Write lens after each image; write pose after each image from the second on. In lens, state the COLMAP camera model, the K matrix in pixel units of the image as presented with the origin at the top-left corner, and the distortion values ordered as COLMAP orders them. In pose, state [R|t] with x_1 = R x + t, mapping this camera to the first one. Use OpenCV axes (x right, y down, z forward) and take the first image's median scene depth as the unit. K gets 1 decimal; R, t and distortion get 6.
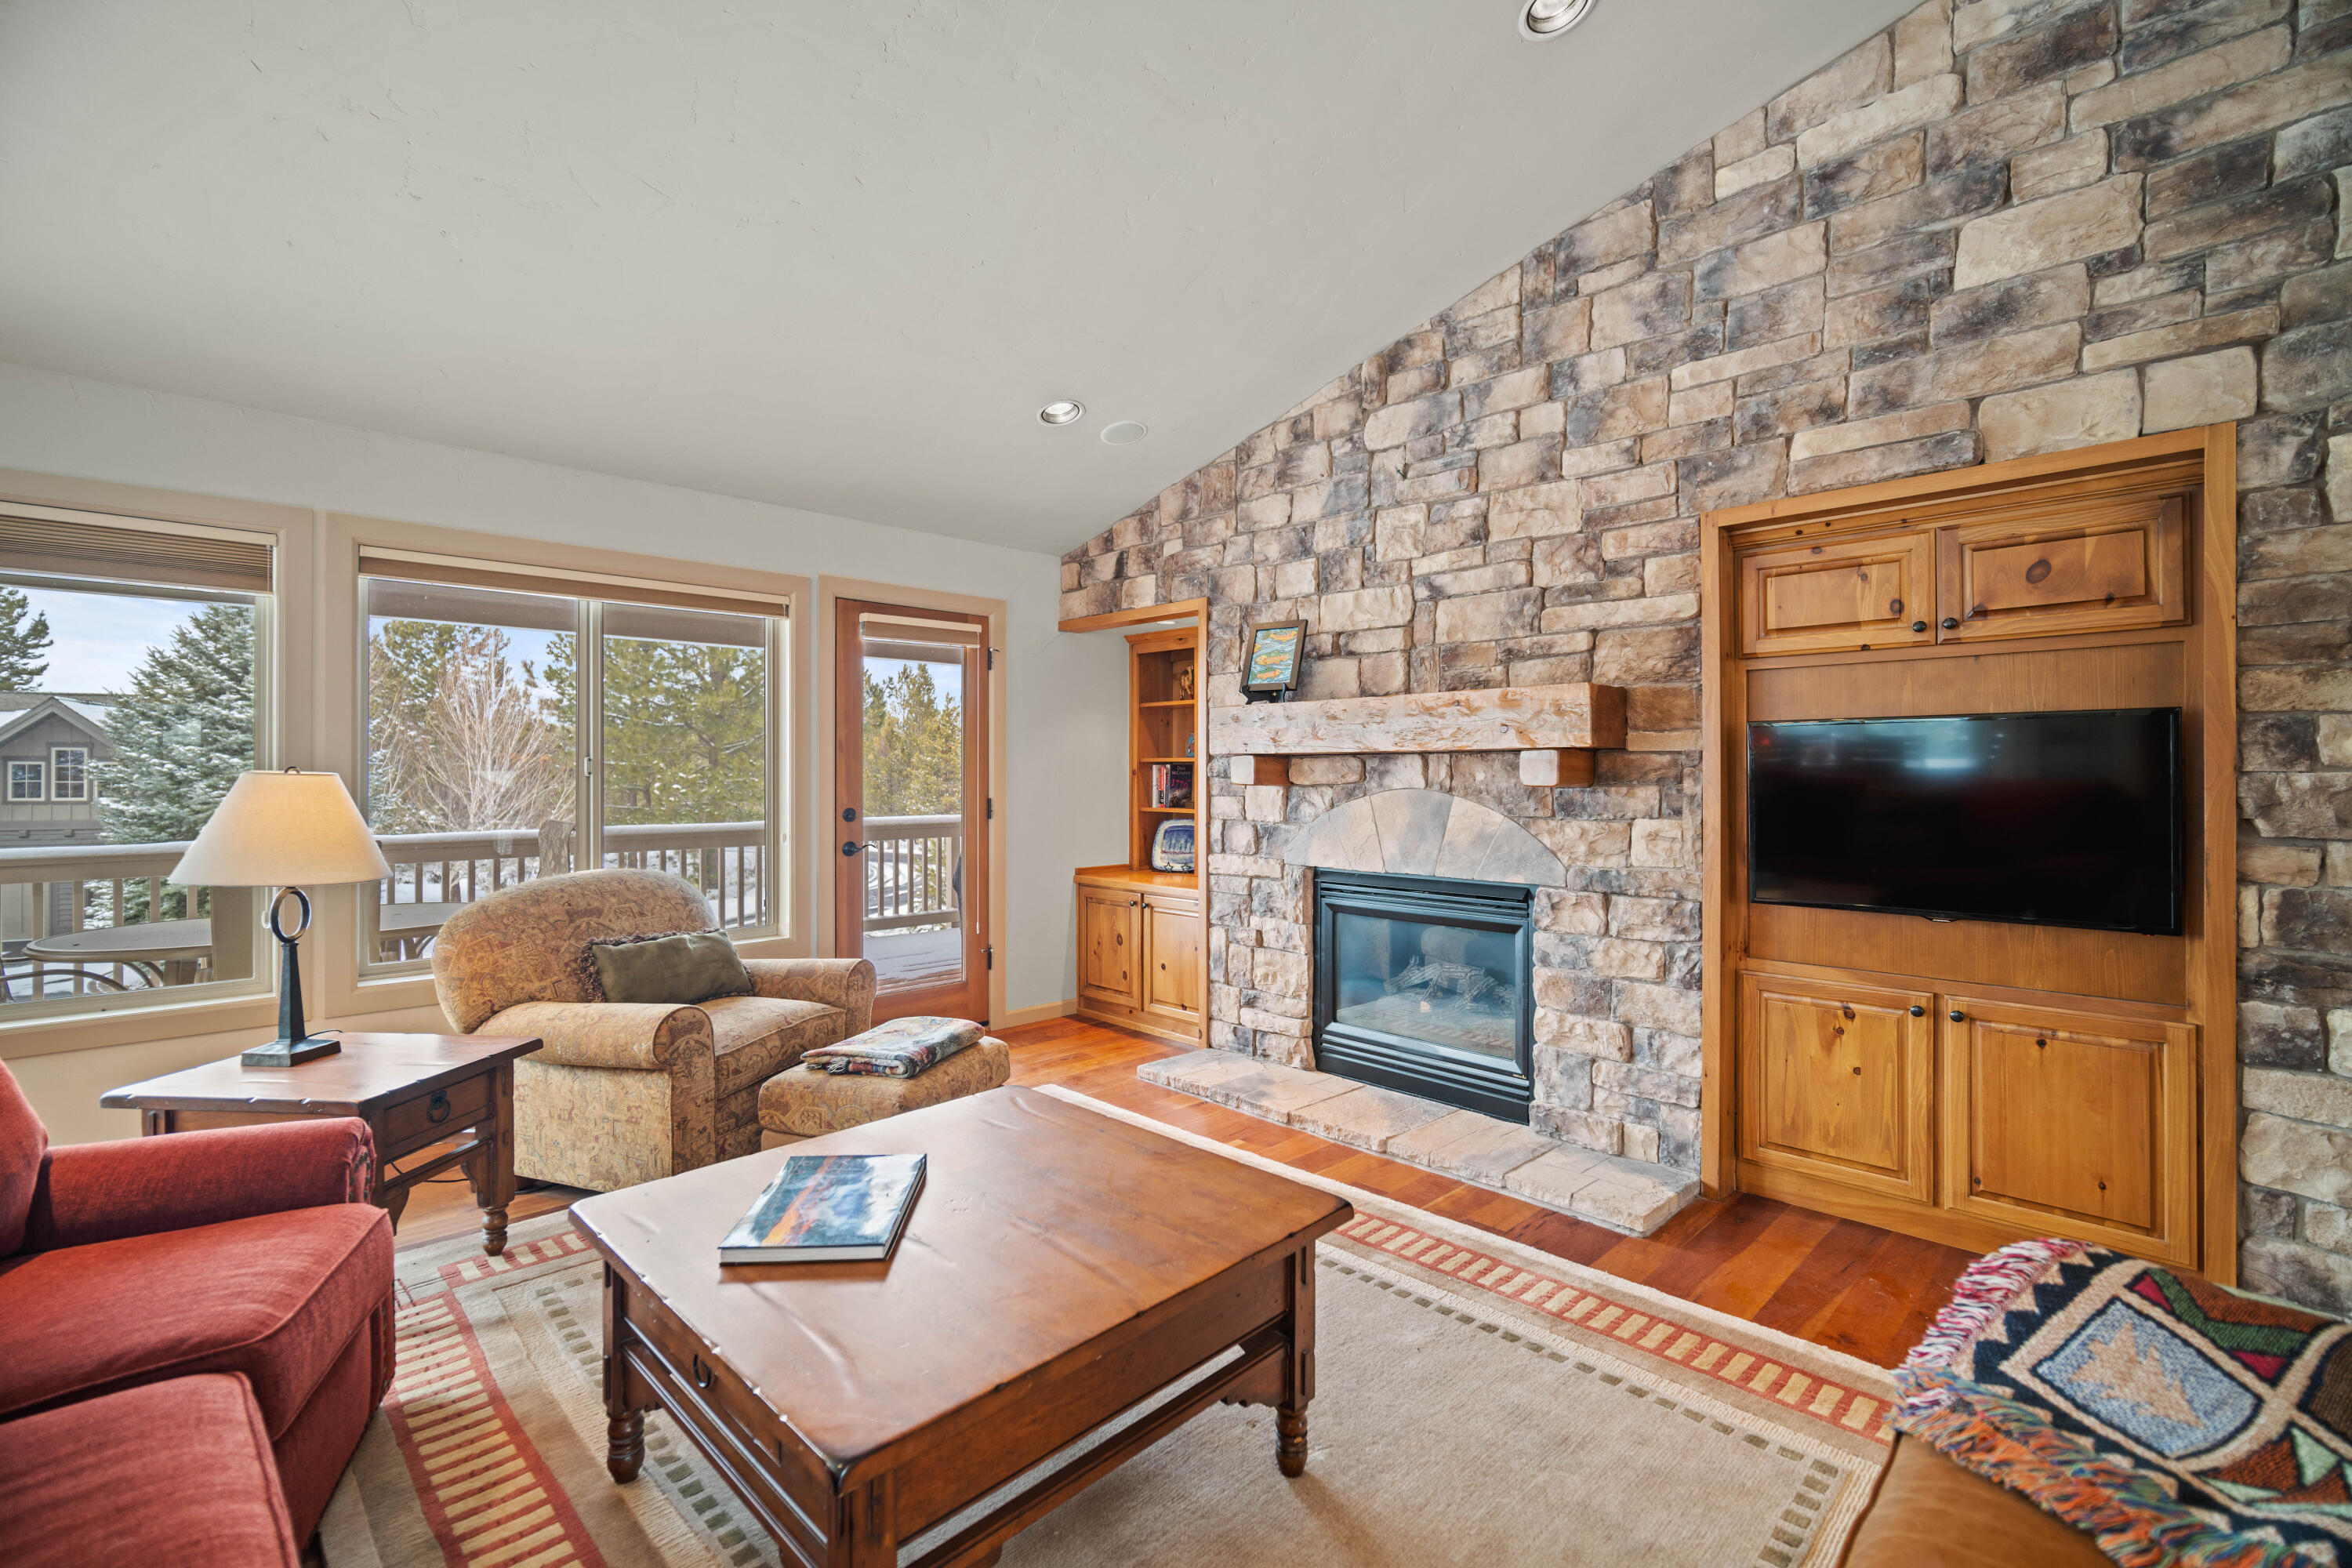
lens RADIAL K [[1028.1, 0, 1170.0], [0, 1028.1, 770.0], [0, 0, 1]] dist [-0.007867, 0.000567]
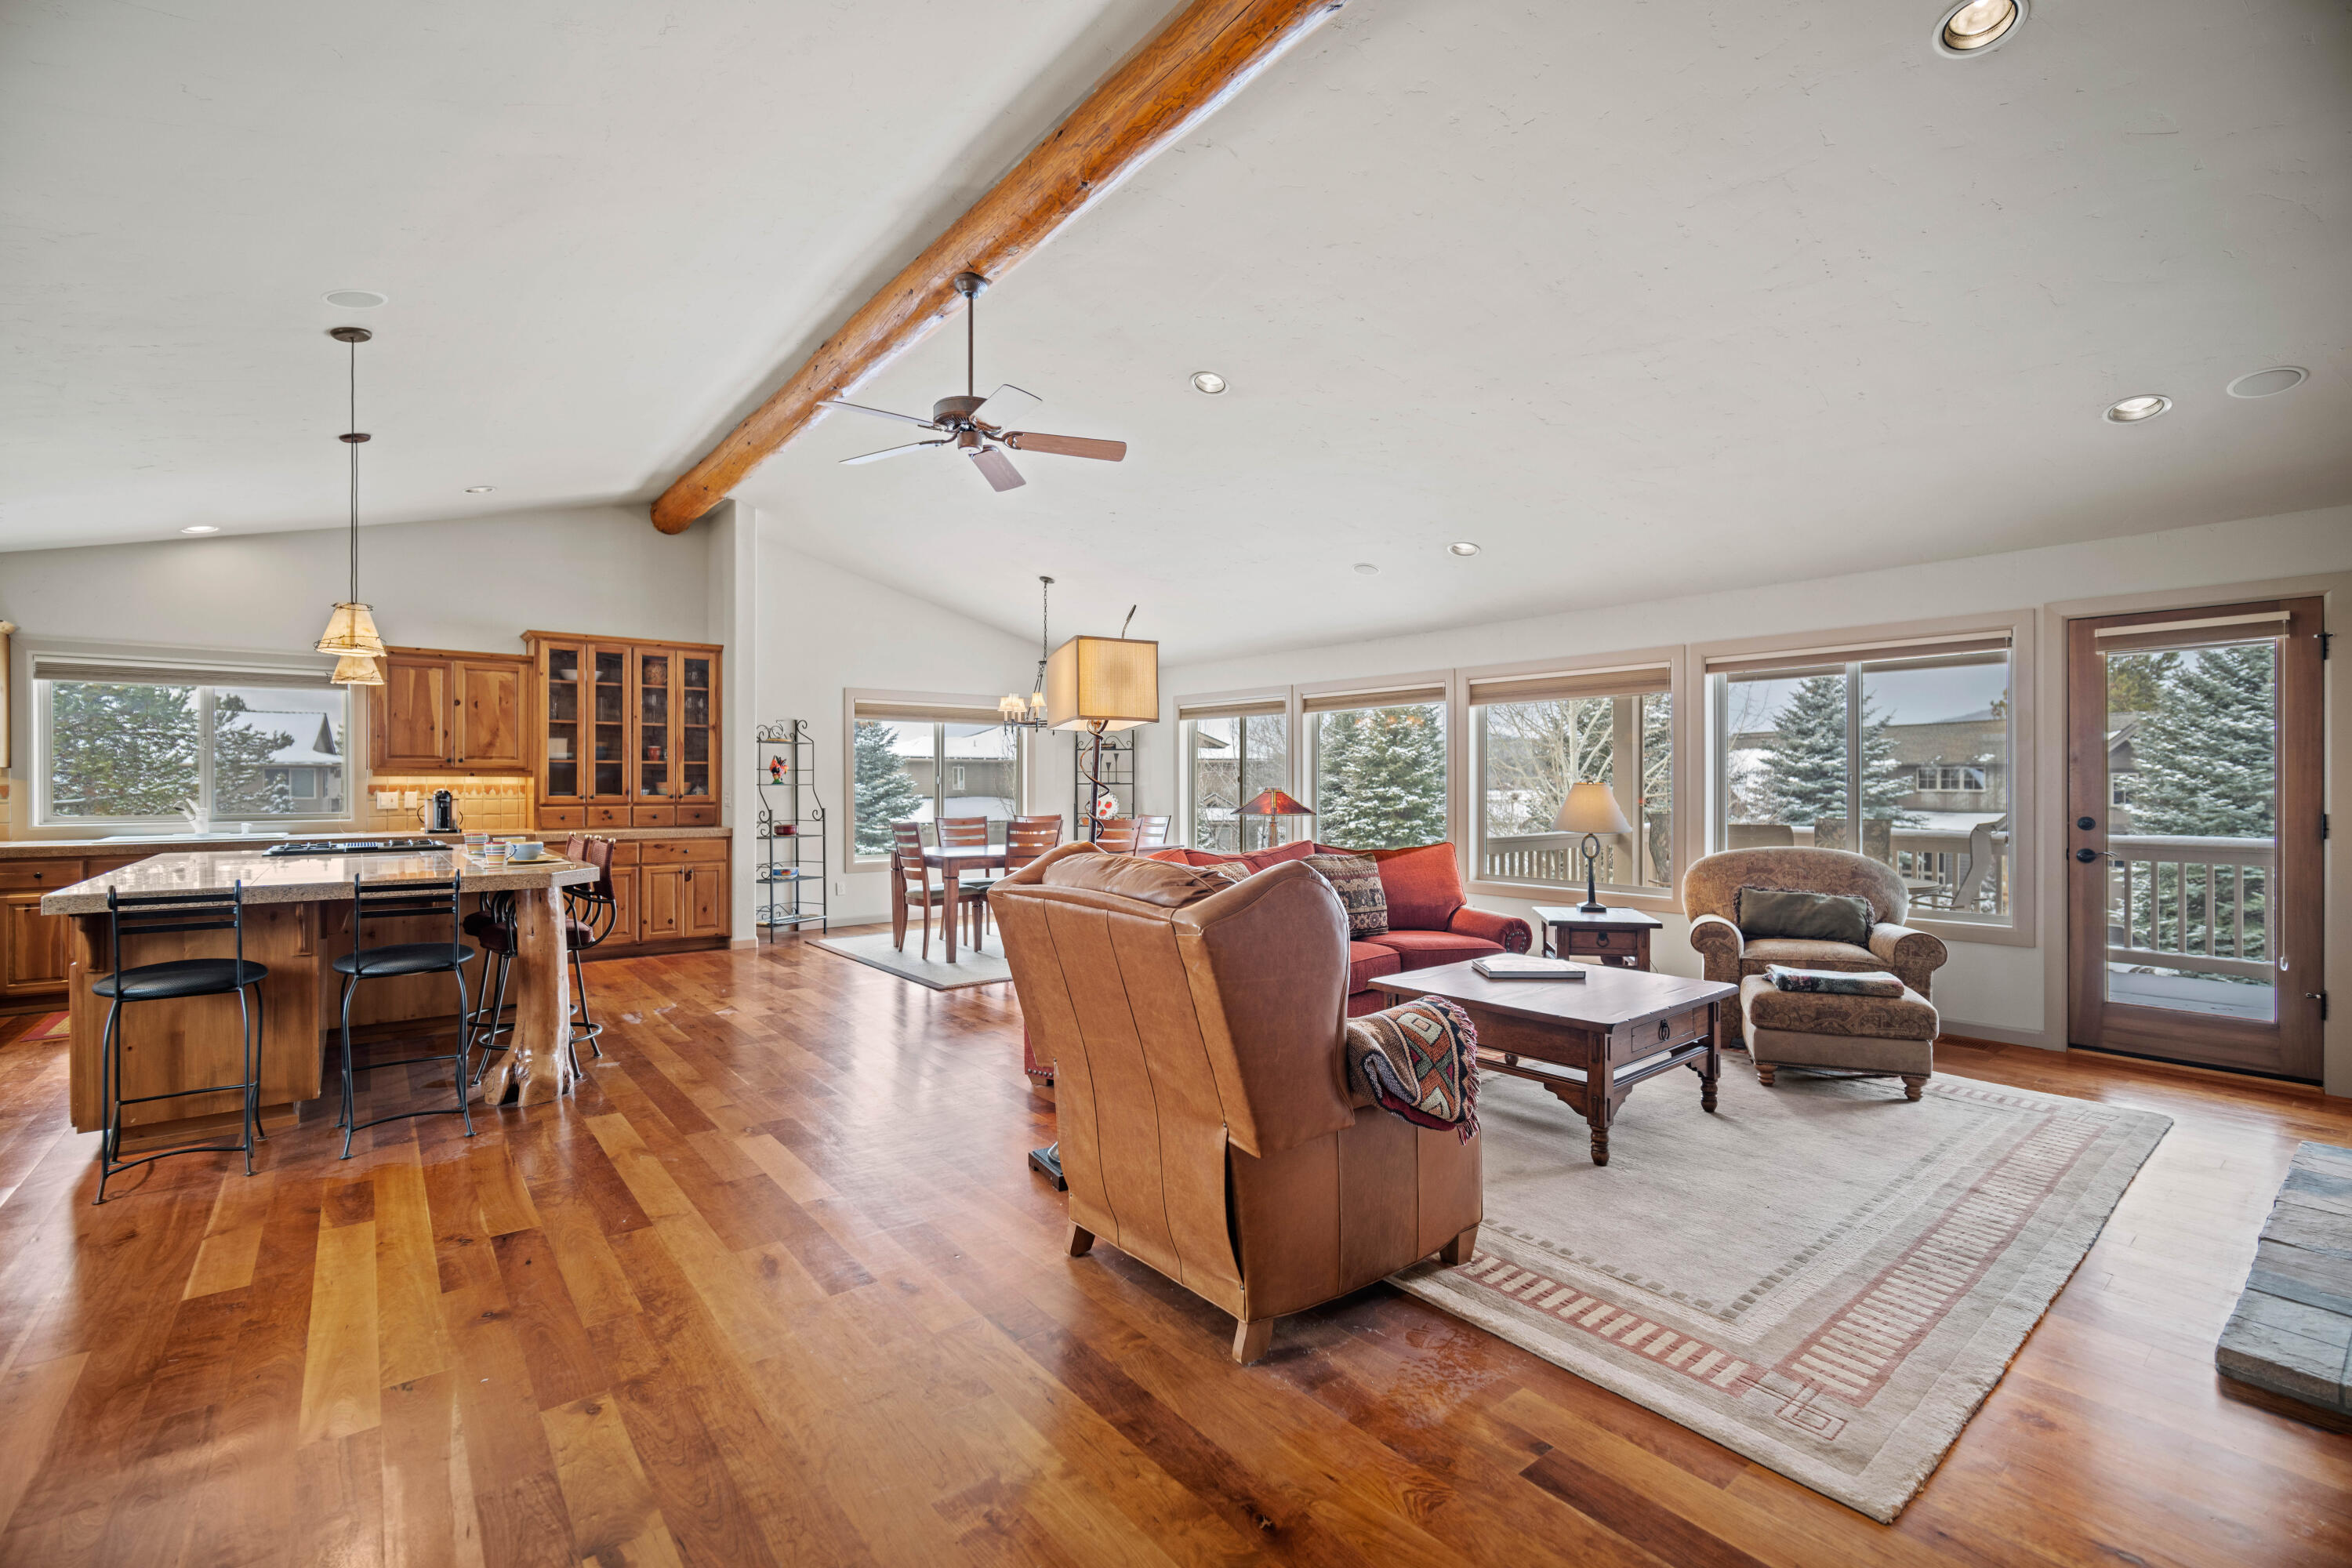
lens RADIAL K [[1019.3, 0, 1170.2], [0, 1019.3, 784.1], [0, 0, 1]] dist [-0.012896, 0.000184]
pose [[-0.096917, 0.000803, -0.995292, 0.969906], [0.003232, 0.999995, 0.000492, 0.000354], [0.995287, -0.003169, -0.096919, 0.199555]]
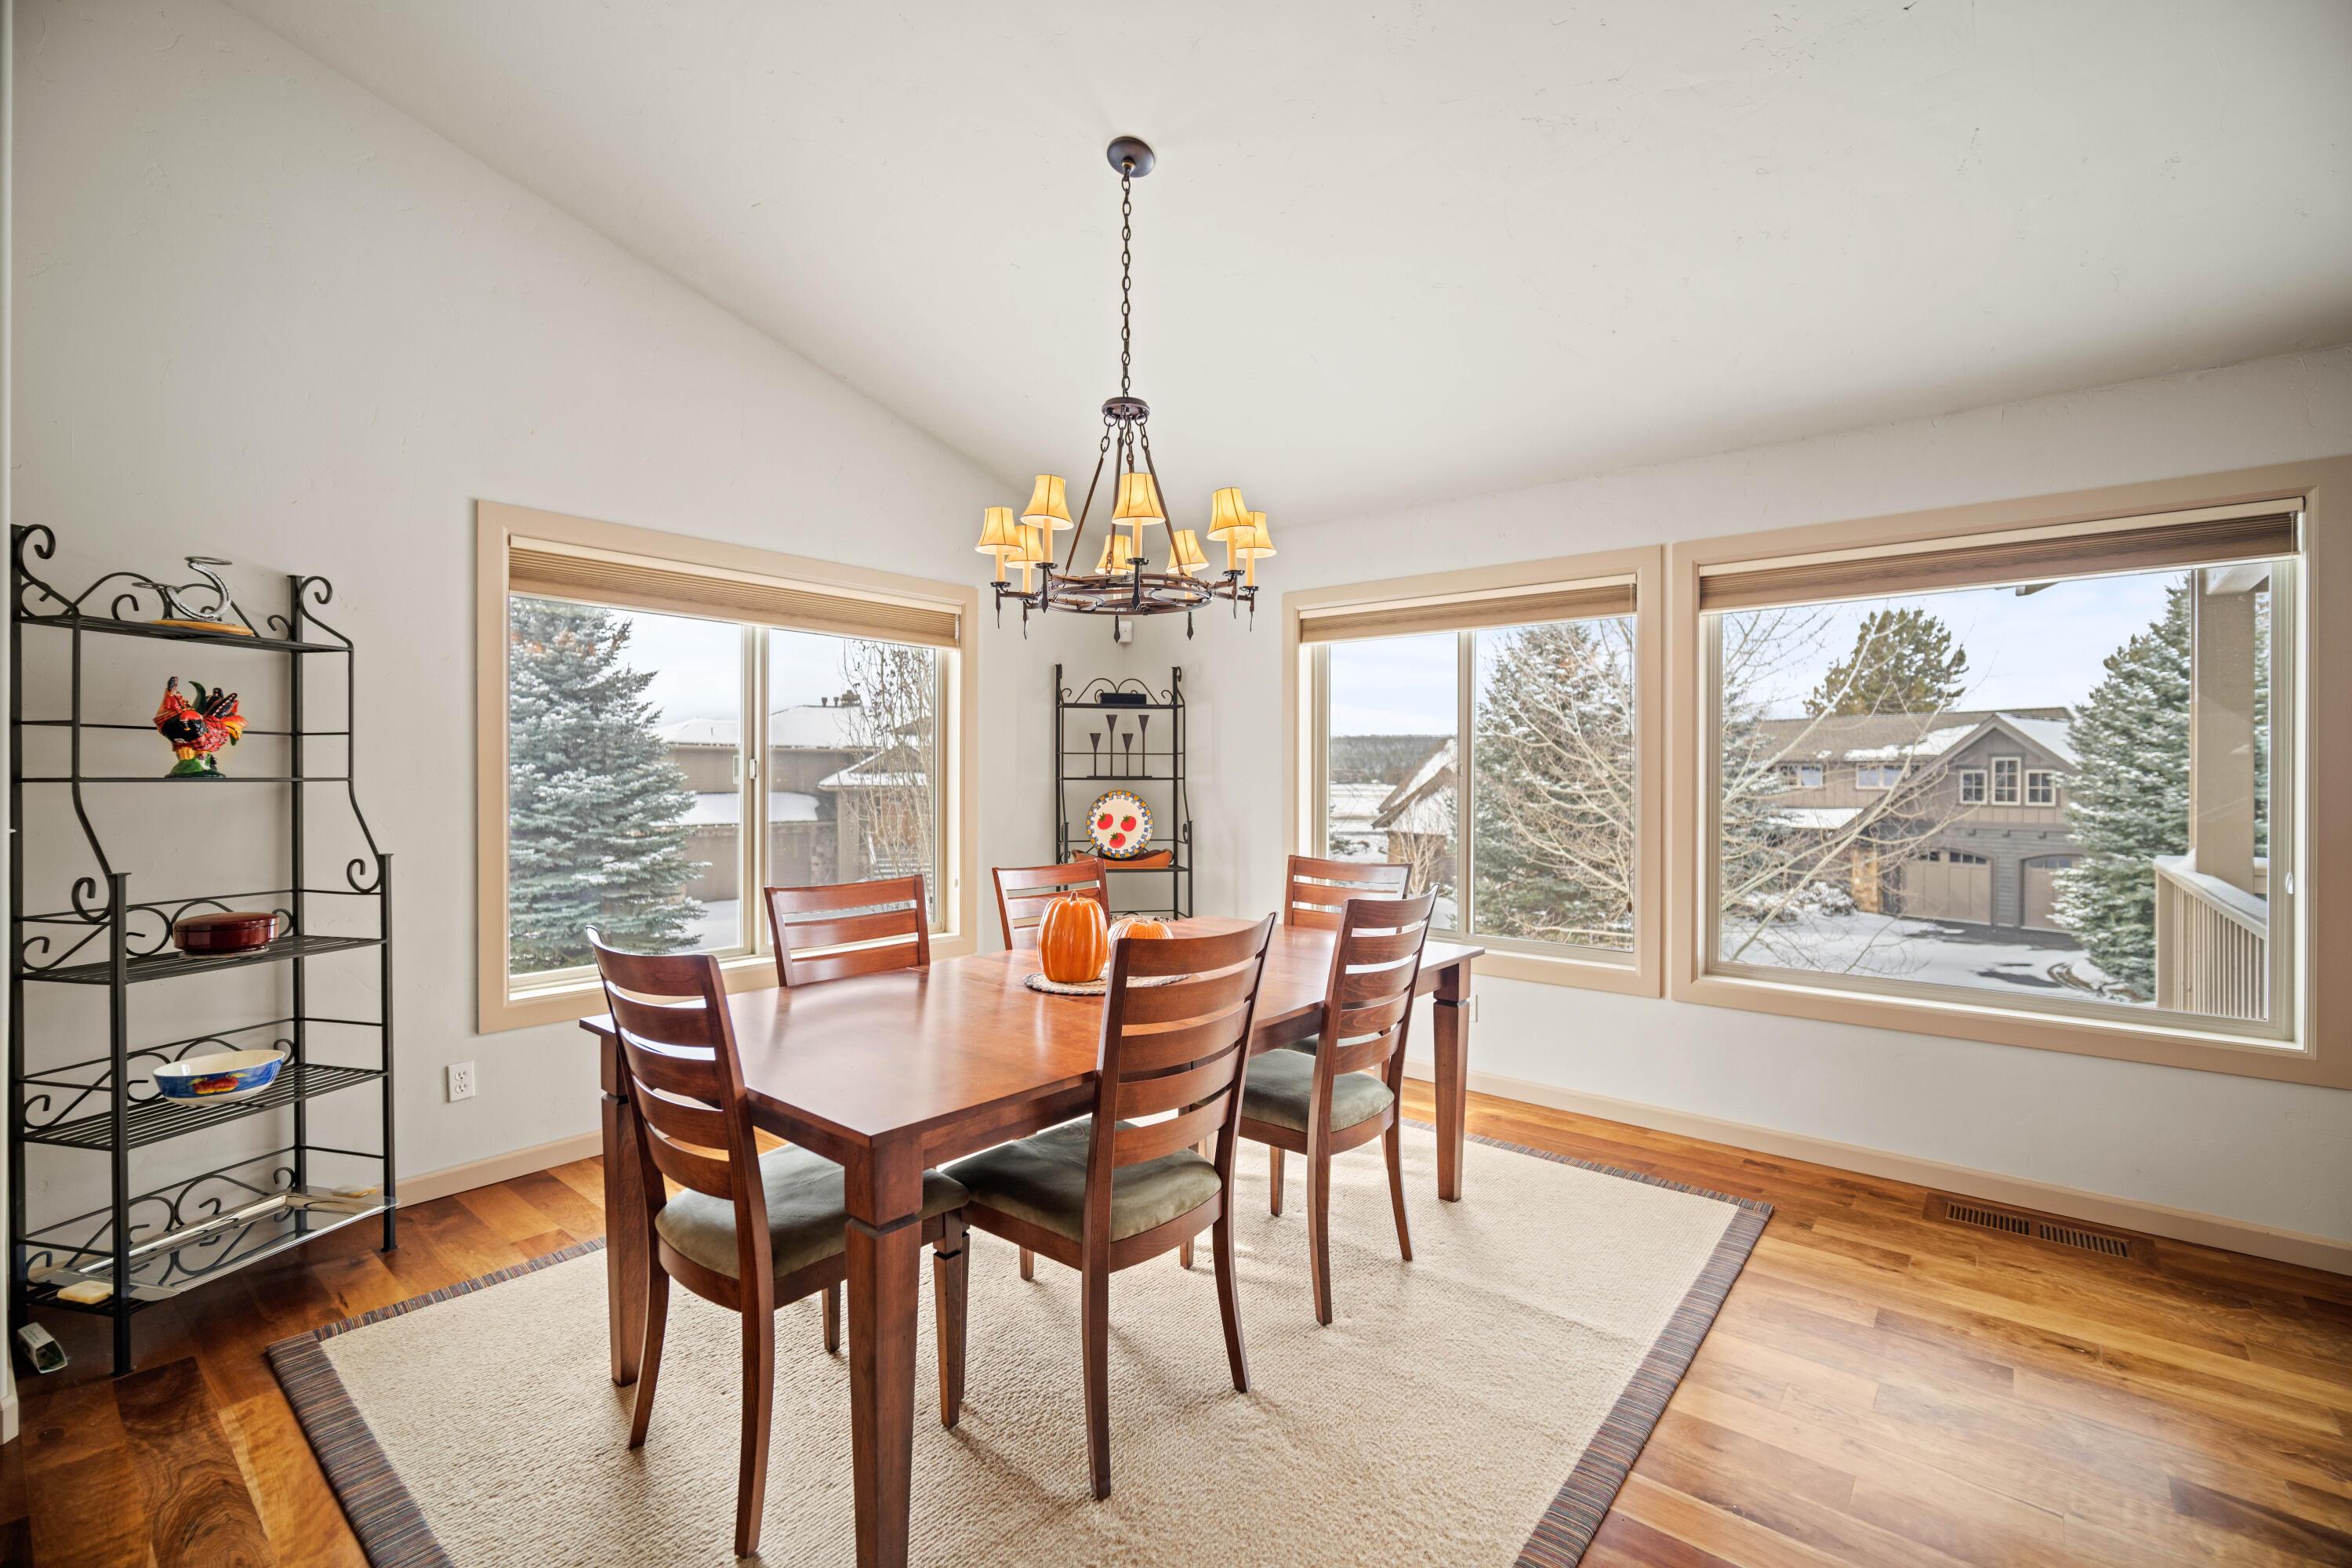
lens RADIAL K [[1019.3, 0, 1170.2], [0, 1019.3, 784.1], [0, 0, 1]] dist [-0.012896, 0.000184]
pose [[0.104169, 0.006826, -0.994536, -0.440678], [-0.000212, 0.999977, 0.006842, -0.001668], [0.994560, -0.000502, 0.104168, -0.311572]]
